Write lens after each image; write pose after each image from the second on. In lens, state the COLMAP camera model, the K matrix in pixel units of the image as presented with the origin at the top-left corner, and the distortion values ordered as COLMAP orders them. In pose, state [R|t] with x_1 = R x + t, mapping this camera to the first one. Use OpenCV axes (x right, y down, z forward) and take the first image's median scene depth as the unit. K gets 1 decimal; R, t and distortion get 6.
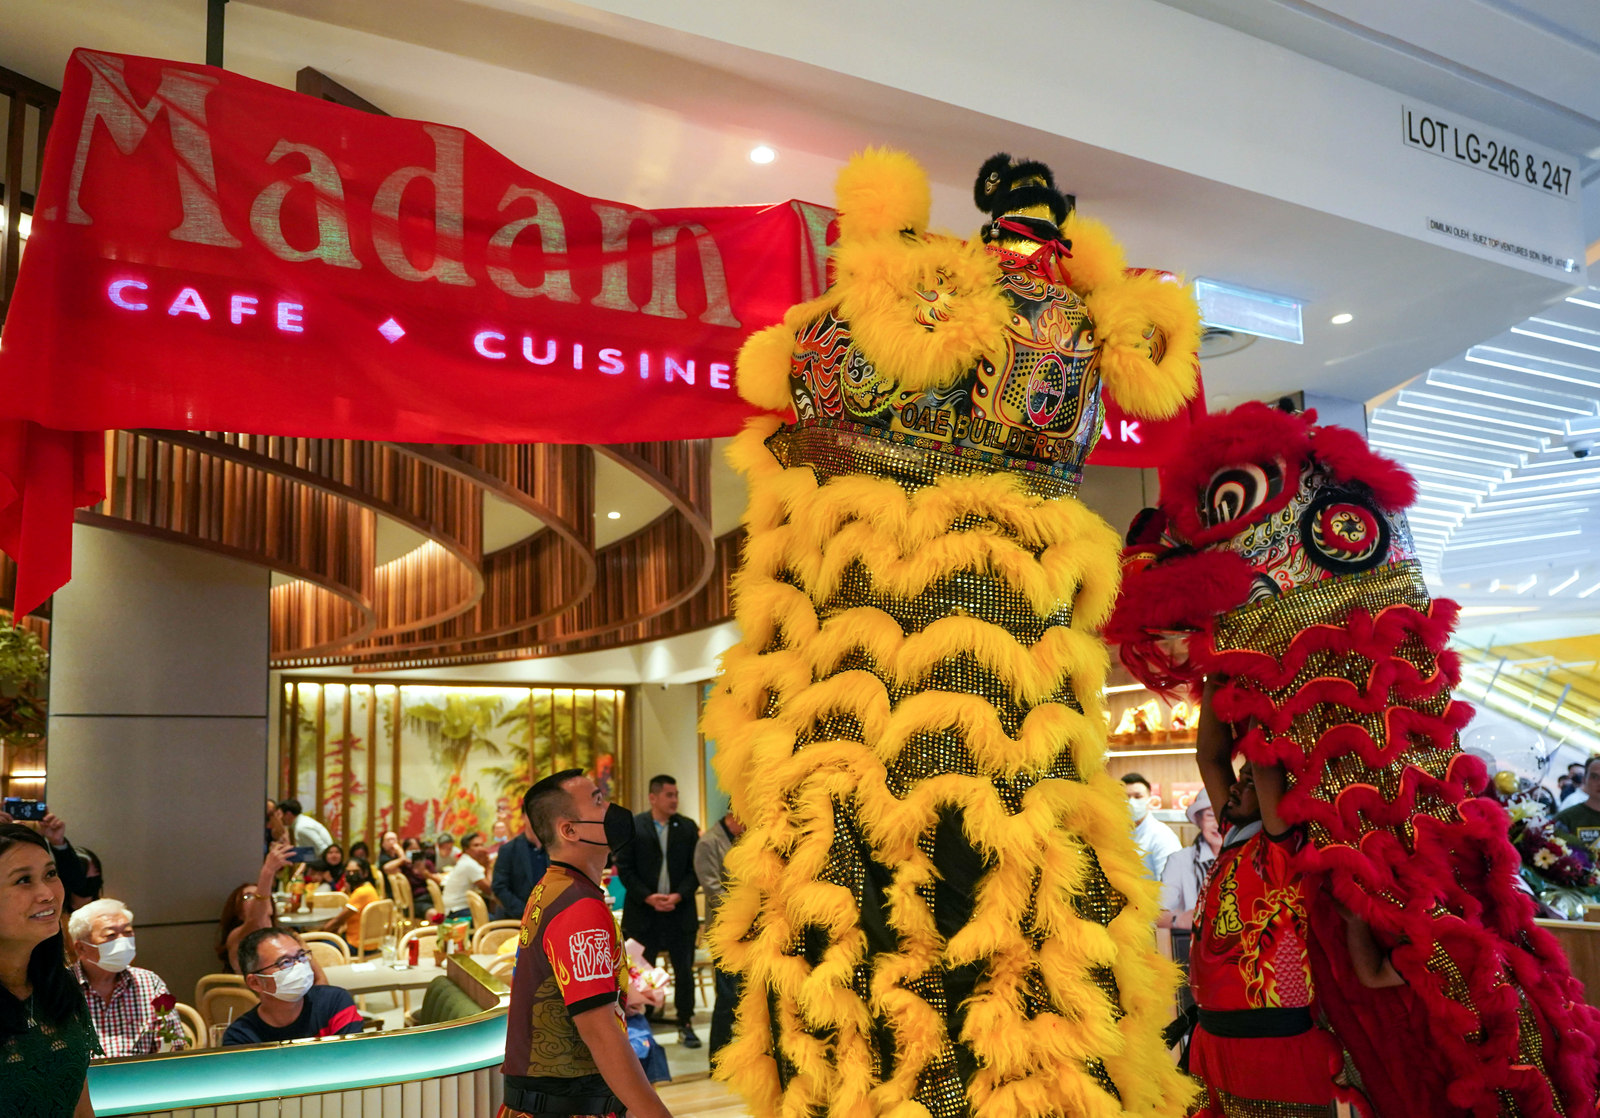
lens RADIAL K [[1188.2, 0, 800.0], [0, 1188.2, 559.0], [0, 0, 1]] dist [0.002389, 0.003171]
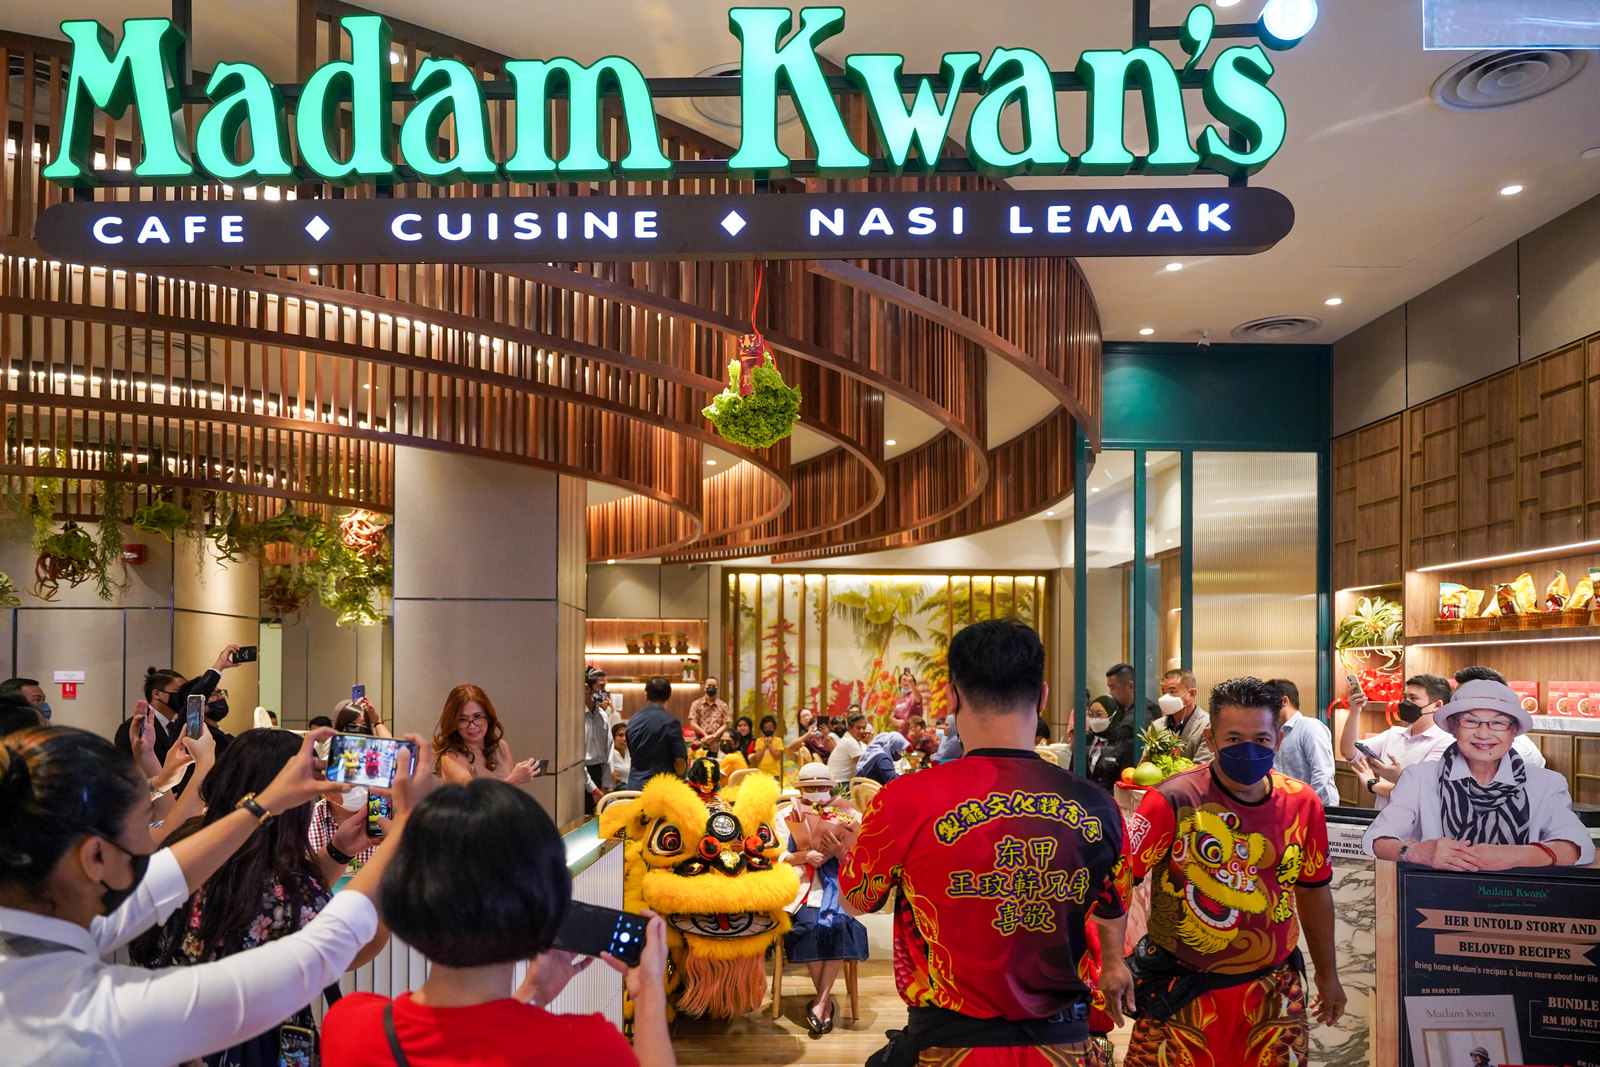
lens RADIAL K [[1168.7, 0, 797.6], [0, 1168.7, 566.1], [0, 0, 1]] dist [-0.003431, 0.006454]
pose [[0.884158, -0.019658, -0.466775, 0.133477], [0.064744, 0.994629, 0.080749, 0.012866], [0.462681, -0.101616, 0.880682, 0.067649]]
